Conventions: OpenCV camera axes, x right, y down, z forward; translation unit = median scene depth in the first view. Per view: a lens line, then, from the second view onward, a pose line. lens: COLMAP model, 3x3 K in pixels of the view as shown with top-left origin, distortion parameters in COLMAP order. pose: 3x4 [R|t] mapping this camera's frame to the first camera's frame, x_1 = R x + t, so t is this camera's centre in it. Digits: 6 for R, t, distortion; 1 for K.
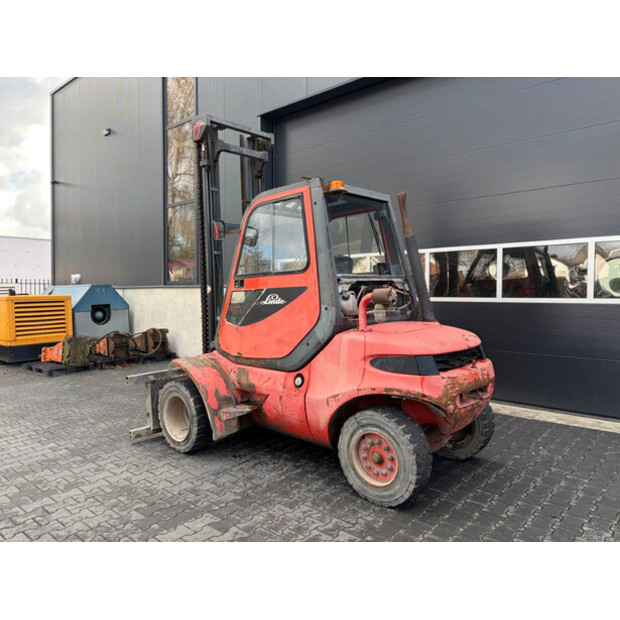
lens RADIAL K [[465.5, 0, 309.5], [0, 465.5, 311.3], [0, 0, 1]] dist [0.053991, -0.054689]
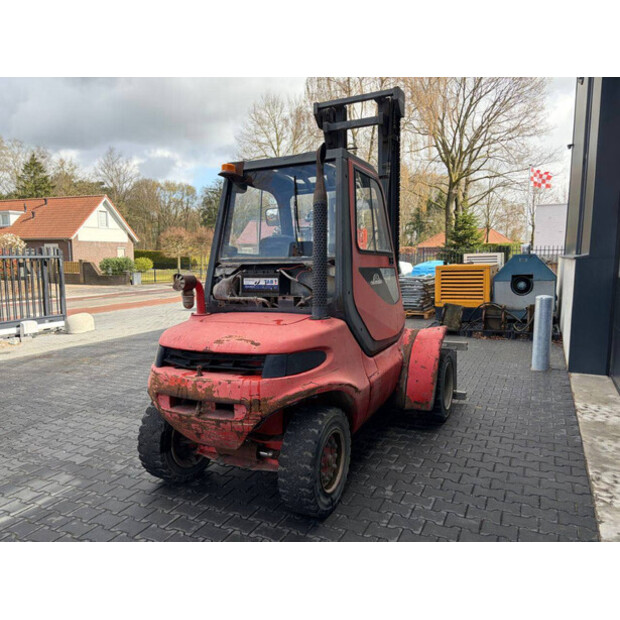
lens RADIAL K [[465.5, 0, 316.2], [0, 465.5, 309.7], [0, 0, 1]] dist [0.053991, -0.054689]
pose [[0.271063, 0.110230, -0.956229, 1.054455], [-0.036065, 0.993887, 0.104347, -0.077254], [0.961886, 0.006202, 0.273381, 0.872169]]
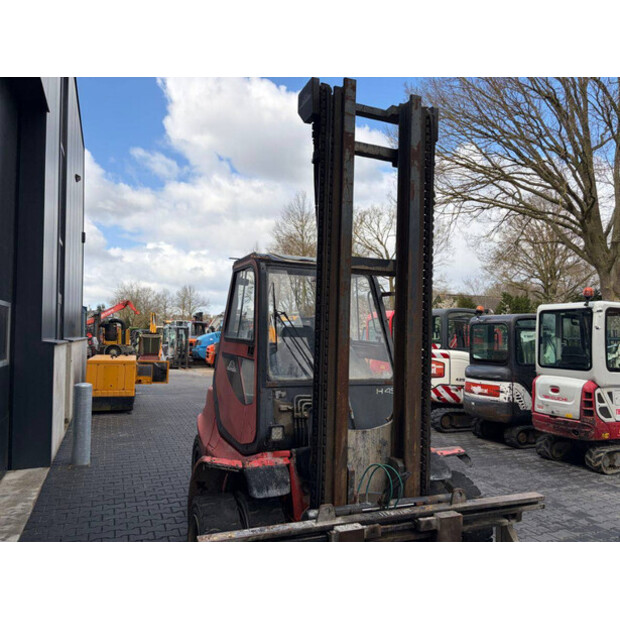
lens RADIAL K [[465.5, 0, 305.8], [0, 465.5, 306.8], [0, 0, 1]] dist [0.053991, -0.054689]
pose [[-0.901846, 0.023626, 0.431410, -0.457842], [0.015078, 0.999617, -0.023225, -0.145313], [-0.431794, -0.014440, -0.901857, 2.118356]]
